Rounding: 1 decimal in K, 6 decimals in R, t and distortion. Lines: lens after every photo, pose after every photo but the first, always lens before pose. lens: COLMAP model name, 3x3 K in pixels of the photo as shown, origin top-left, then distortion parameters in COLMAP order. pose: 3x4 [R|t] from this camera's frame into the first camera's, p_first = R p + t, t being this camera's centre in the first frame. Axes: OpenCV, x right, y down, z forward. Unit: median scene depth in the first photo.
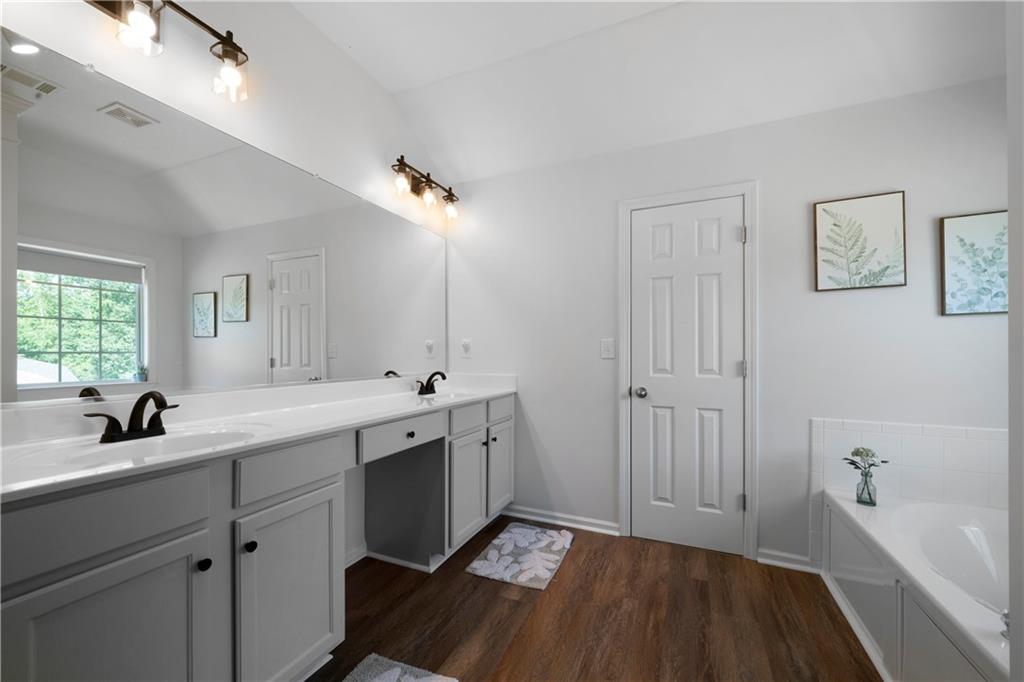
lens RADIAL K [[443.0, 0, 512.0], [0, 443.0, 341.0], [0, 0, 1]] dist [-0.000228, -0.000079]
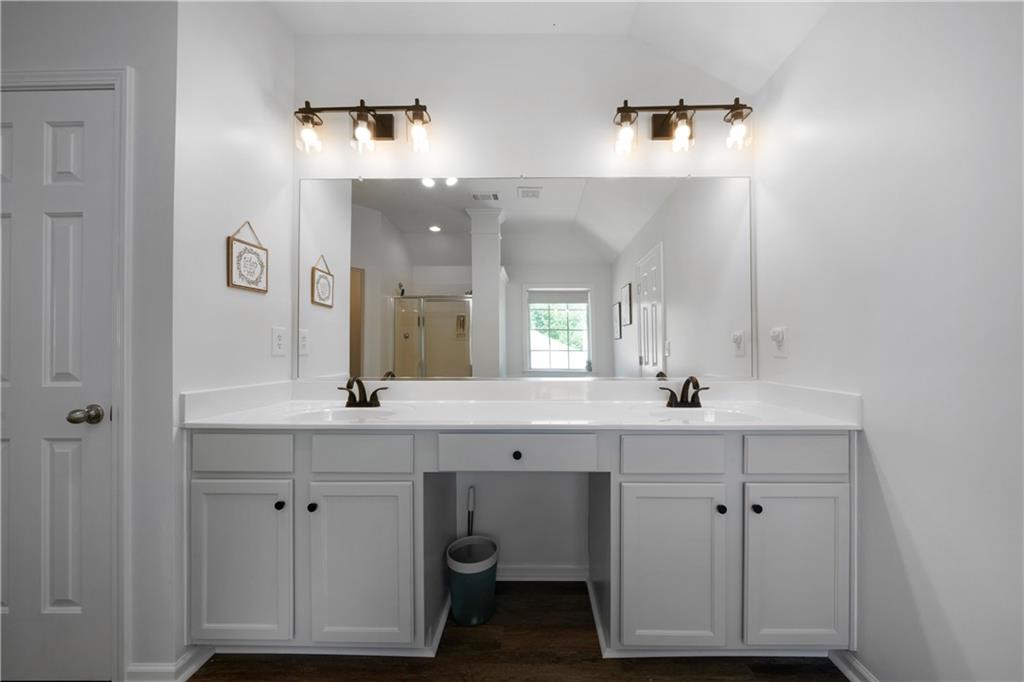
lens RADIAL K [[341.7, 0, 504.0], [0, 341.7, 346.6], [0, 0, 1]] dist [-0.001123, -0.000011]
pose [[0.381363, -0.007356, -0.924396, 0.197466], [0.027001, 0.999630, 0.003184, 0.011805], [0.924031, -0.026174, 0.381421, 0.479052]]
